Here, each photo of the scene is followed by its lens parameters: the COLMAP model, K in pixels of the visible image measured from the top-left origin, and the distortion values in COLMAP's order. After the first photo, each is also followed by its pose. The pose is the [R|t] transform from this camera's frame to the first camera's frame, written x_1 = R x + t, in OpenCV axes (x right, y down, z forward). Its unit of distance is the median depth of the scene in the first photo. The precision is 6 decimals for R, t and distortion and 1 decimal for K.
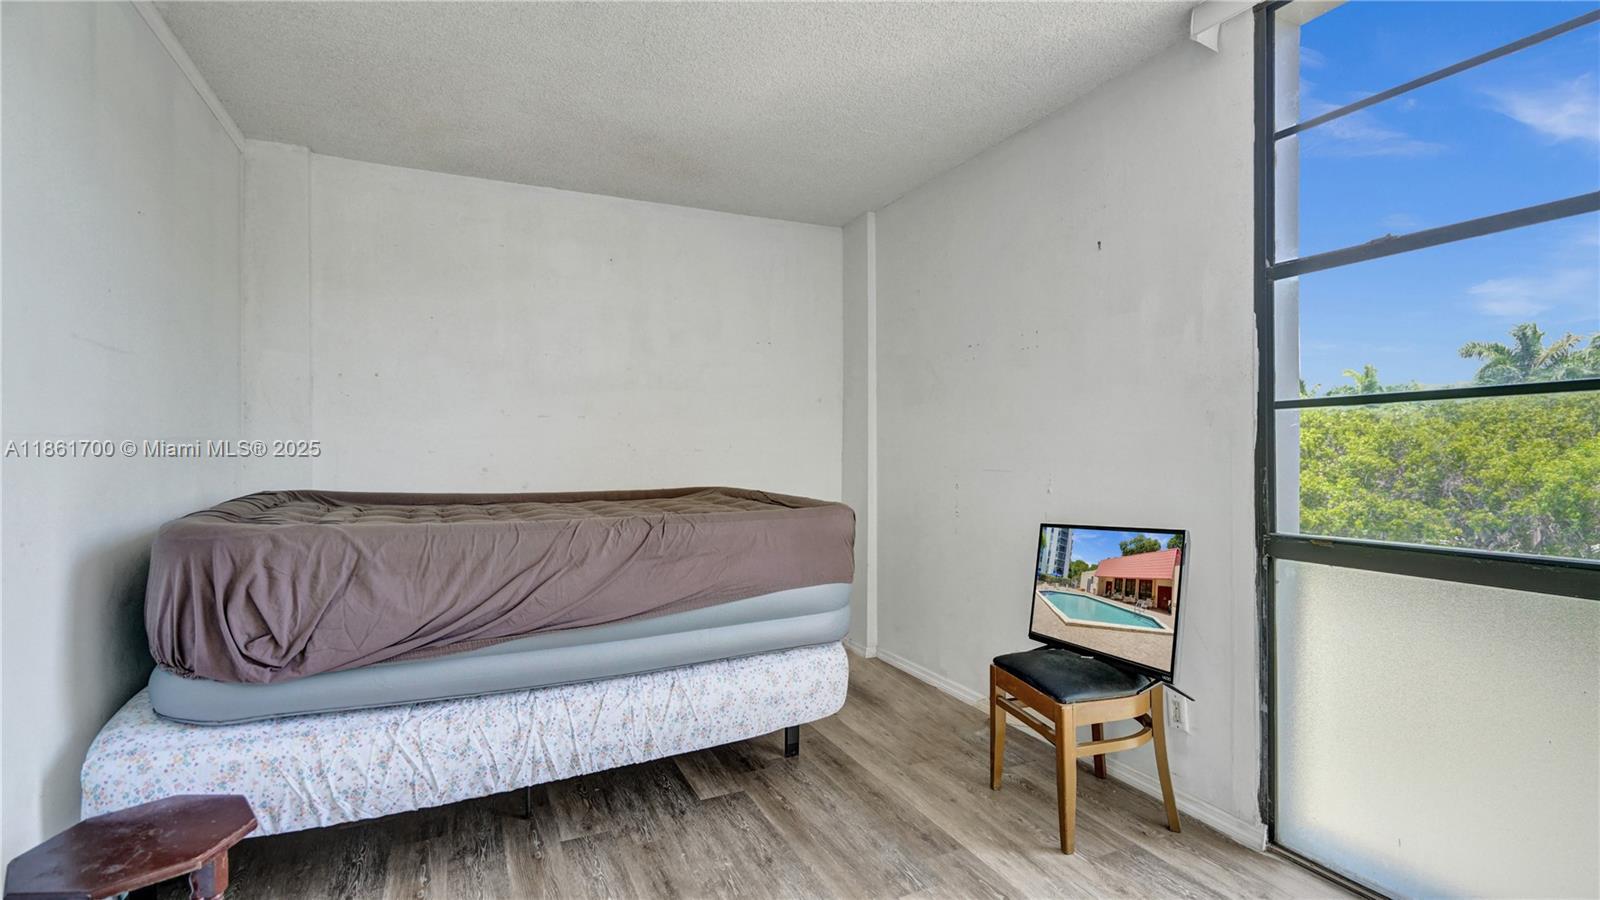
lens RADIAL K [[769.2, 0, 797.6], [0, 769.2, 480.0], [0, 0, 1]] dist [-0.003536, -0.000118]
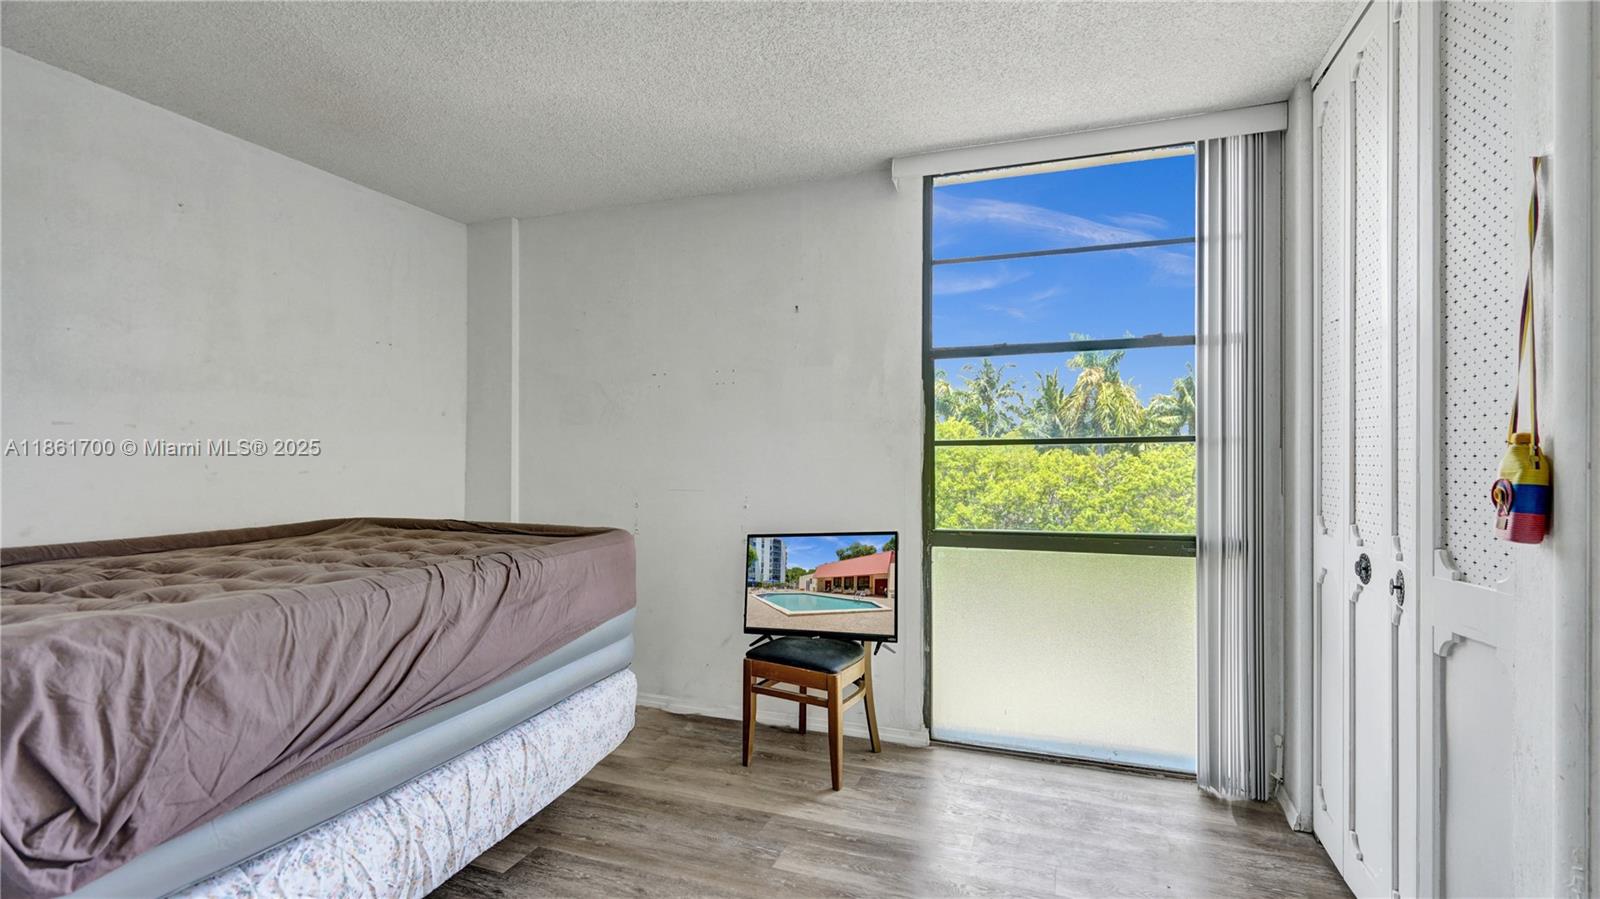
lens RADIAL K [[729.7, 0, 800.0], [0, 729.7, 449.5], [0, 0, 1]] dist [-0.000099, -0.000058]
pose [[0.679155, 0.028925, 0.733424, -0.603366], [0.018708, 0.998216, -0.056692, -0.028008], [-0.733756, 0.052223, 0.677403, 0.156975]]
